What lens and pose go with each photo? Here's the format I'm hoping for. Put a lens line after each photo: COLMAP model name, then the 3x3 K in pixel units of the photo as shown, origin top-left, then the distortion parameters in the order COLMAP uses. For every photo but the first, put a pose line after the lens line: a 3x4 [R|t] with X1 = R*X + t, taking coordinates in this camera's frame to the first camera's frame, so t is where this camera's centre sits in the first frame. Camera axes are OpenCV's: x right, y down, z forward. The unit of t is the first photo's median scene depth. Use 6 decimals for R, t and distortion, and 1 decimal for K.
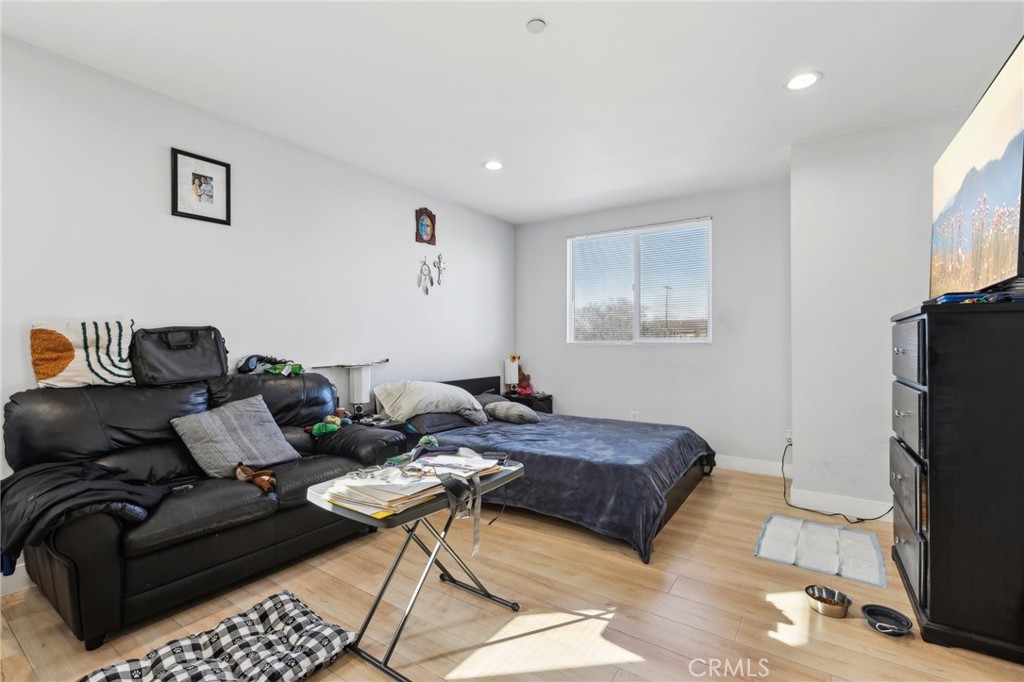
lens RADIAL K [[457.4, 0, 512.0], [0, 457.4, 341.0], [0, 0, 1]] dist [-0.004256, -0.000492]
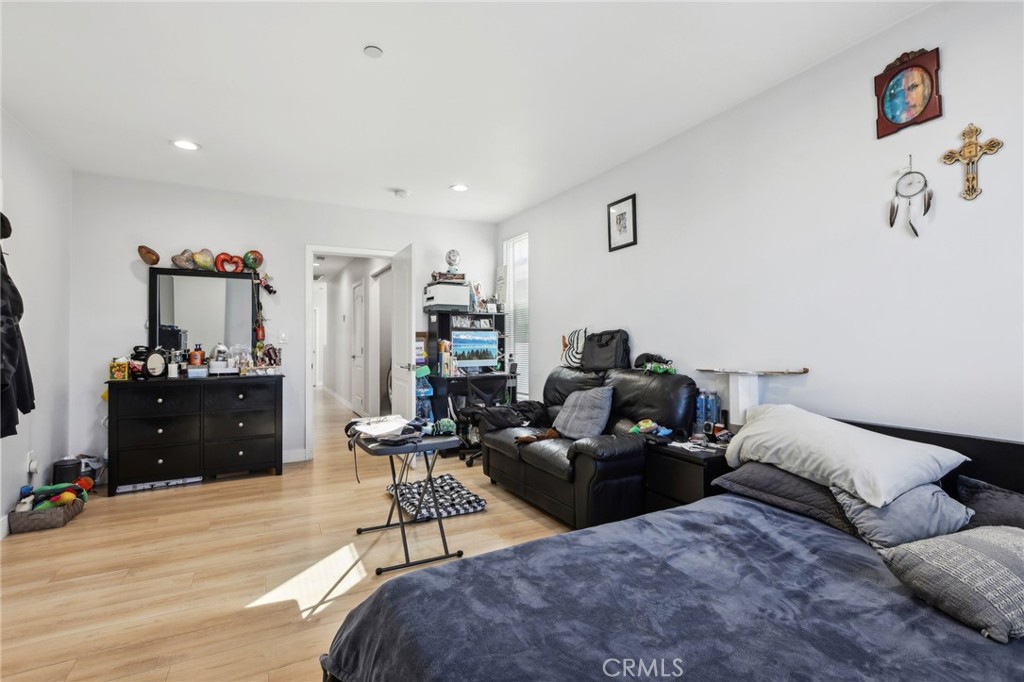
lens RADIAL K [[472.8, 0, 512.0], [0, 472.8, 341.0], [0, 0, 1]] dist [-0.001252, 0.000009]
pose [[-0.458830, -0.004733, -0.888512, 0.634134], [0.005137, 0.999955, -0.007980, 0.008254], [0.888509, -0.008225, -0.458785, 1.285043]]
